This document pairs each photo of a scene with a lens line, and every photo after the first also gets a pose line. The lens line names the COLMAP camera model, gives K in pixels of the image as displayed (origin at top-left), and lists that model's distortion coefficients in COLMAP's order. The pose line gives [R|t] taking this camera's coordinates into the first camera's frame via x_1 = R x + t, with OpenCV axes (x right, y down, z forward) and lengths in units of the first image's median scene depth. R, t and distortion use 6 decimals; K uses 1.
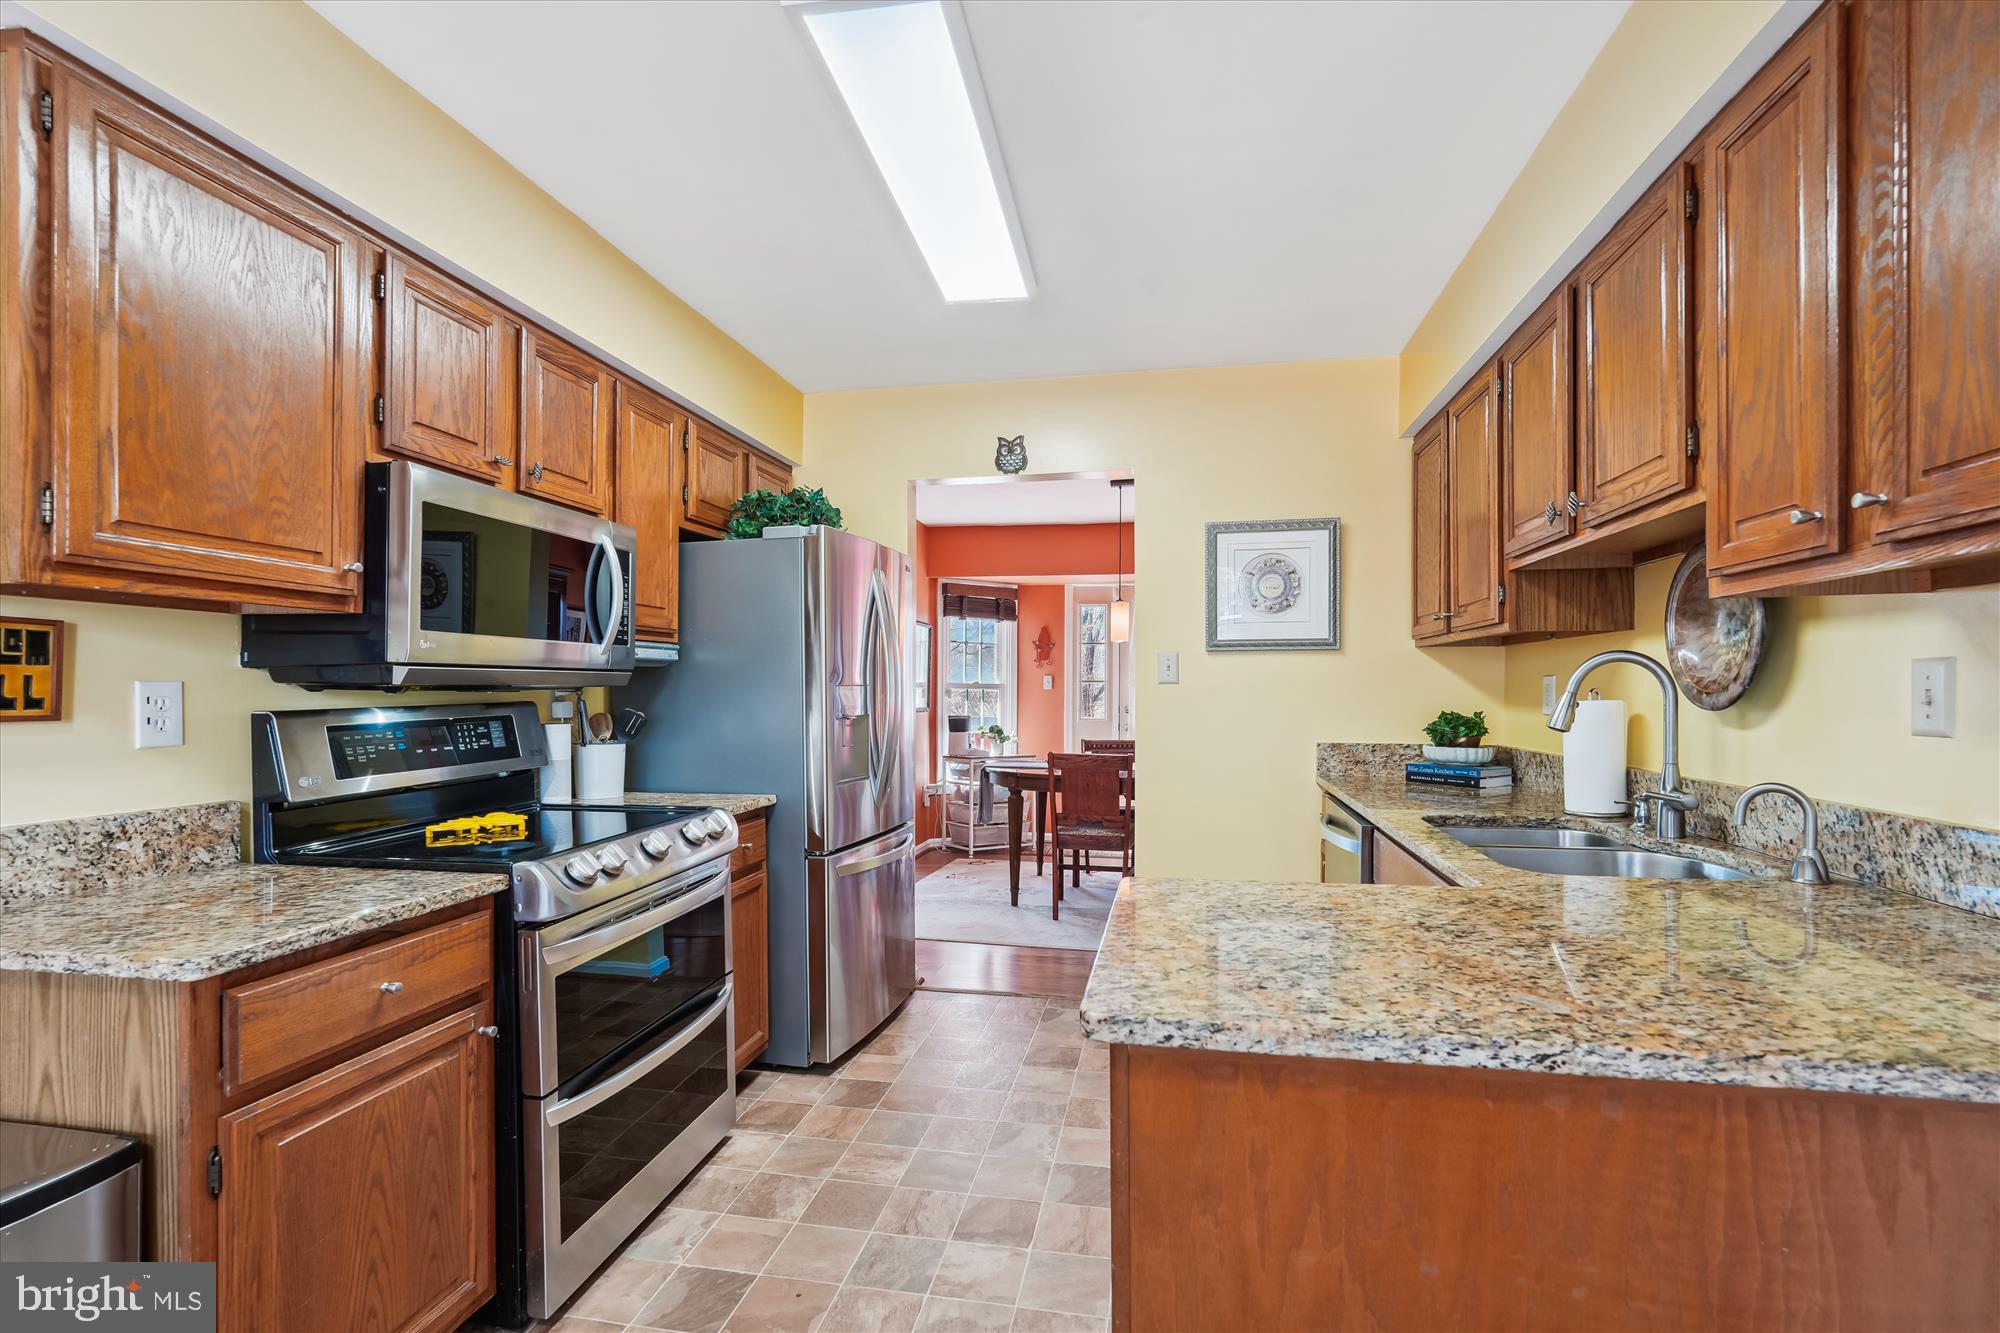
lens RADIAL K [[892.5, 0, 1006.0], [0, 892.5, 688.5], [0, 0, 1]] dist [-0.012004, 0.007909]
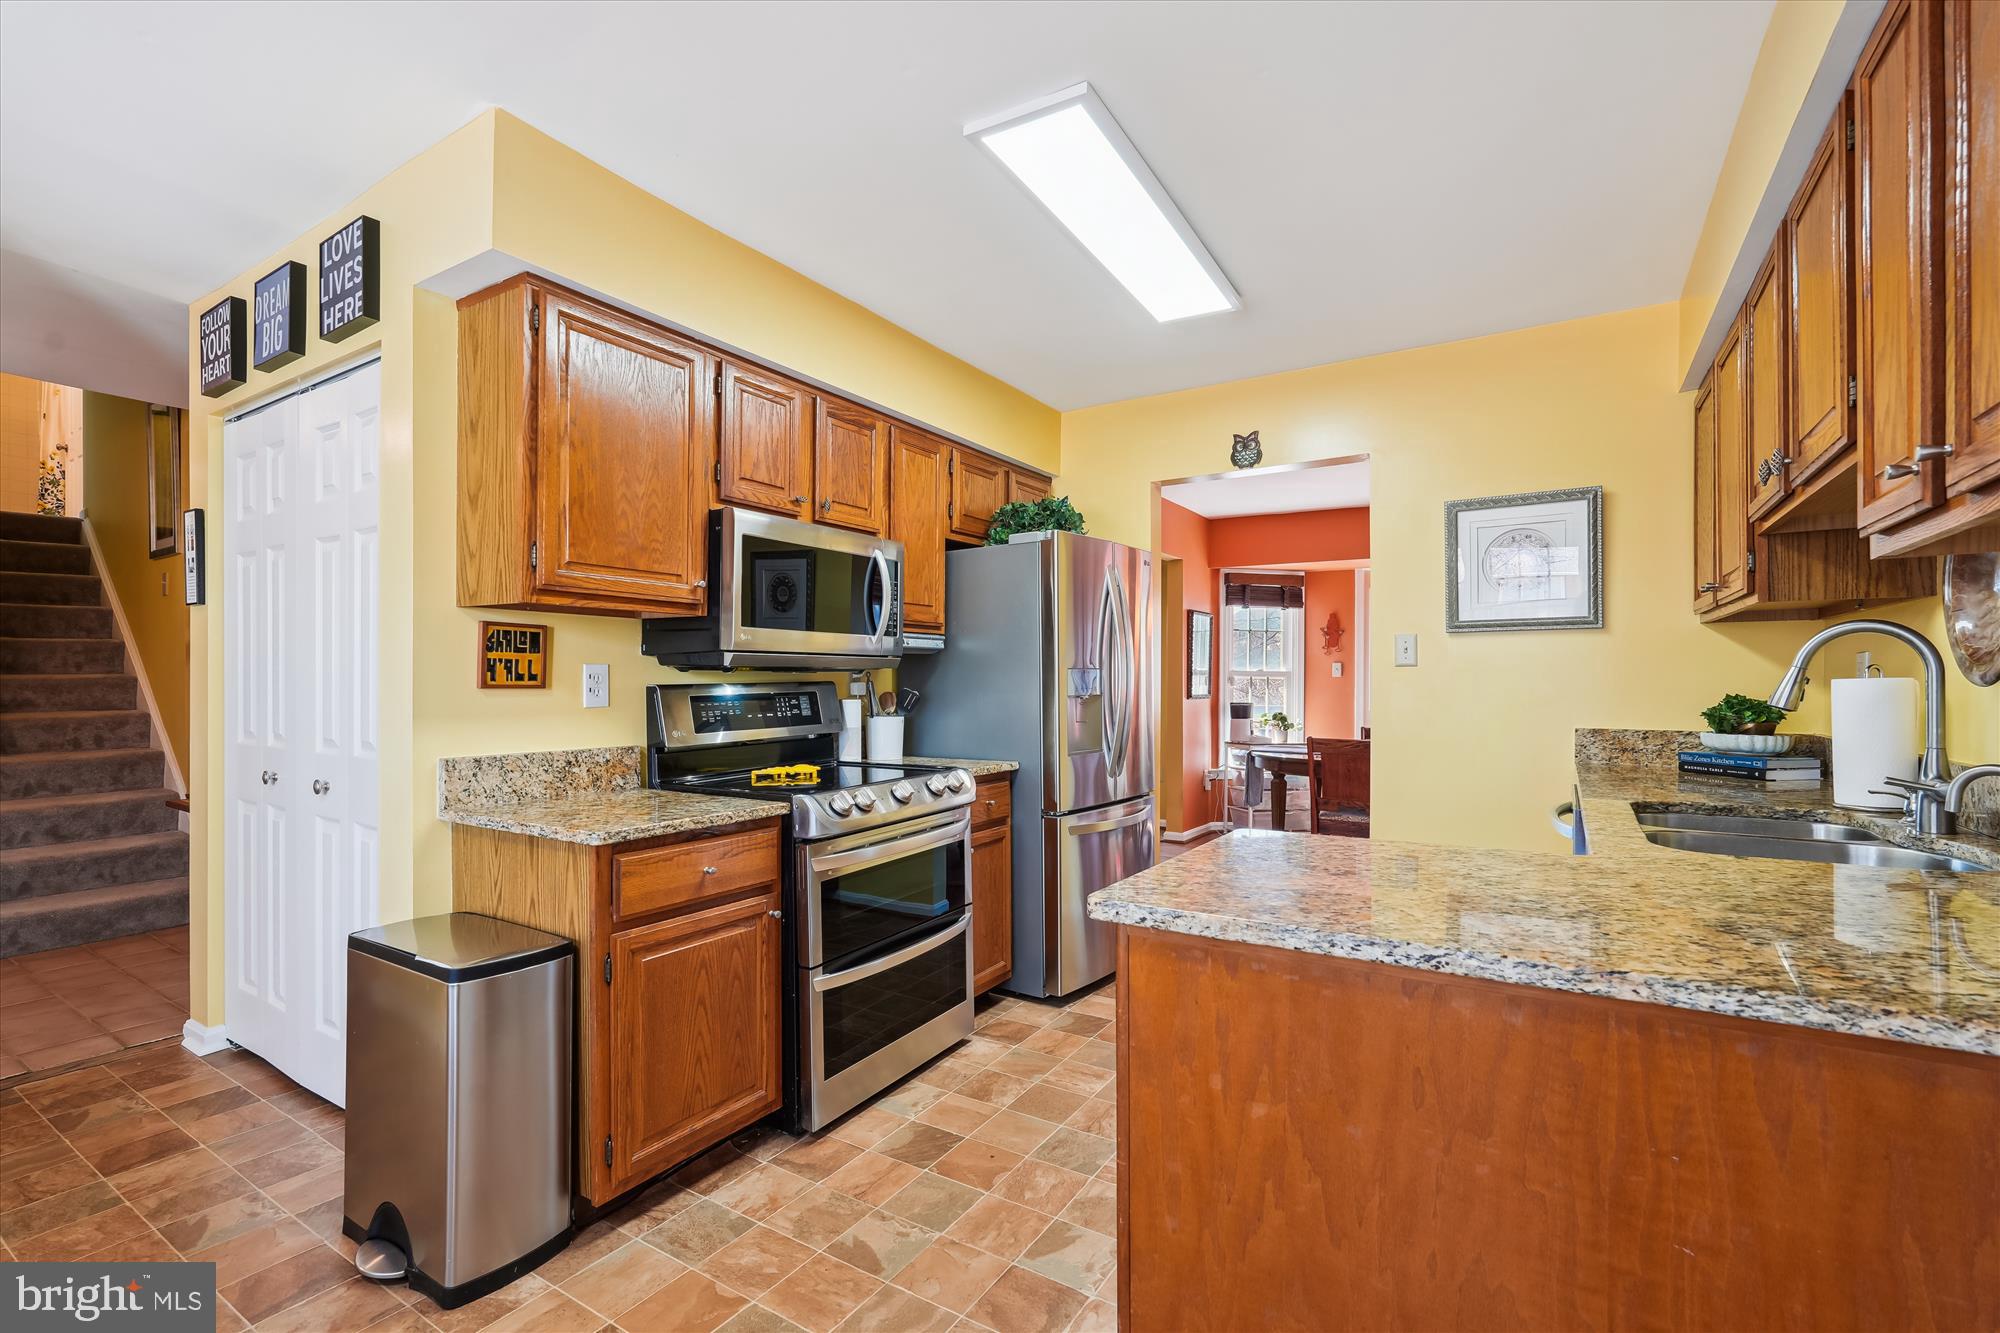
lens RADIAL K [[883.1, 0, 999.4], [0, 883.1, 674.6], [0, 0, 1]] dist [-0.003863, 0.000352]
pose [[0.930956, -0.002861, -0.365119, 0.224405], [0.000499, 0.999978, -0.006563, 0.018543], [0.365130, 0.005928, 0.930938, -0.143756]]
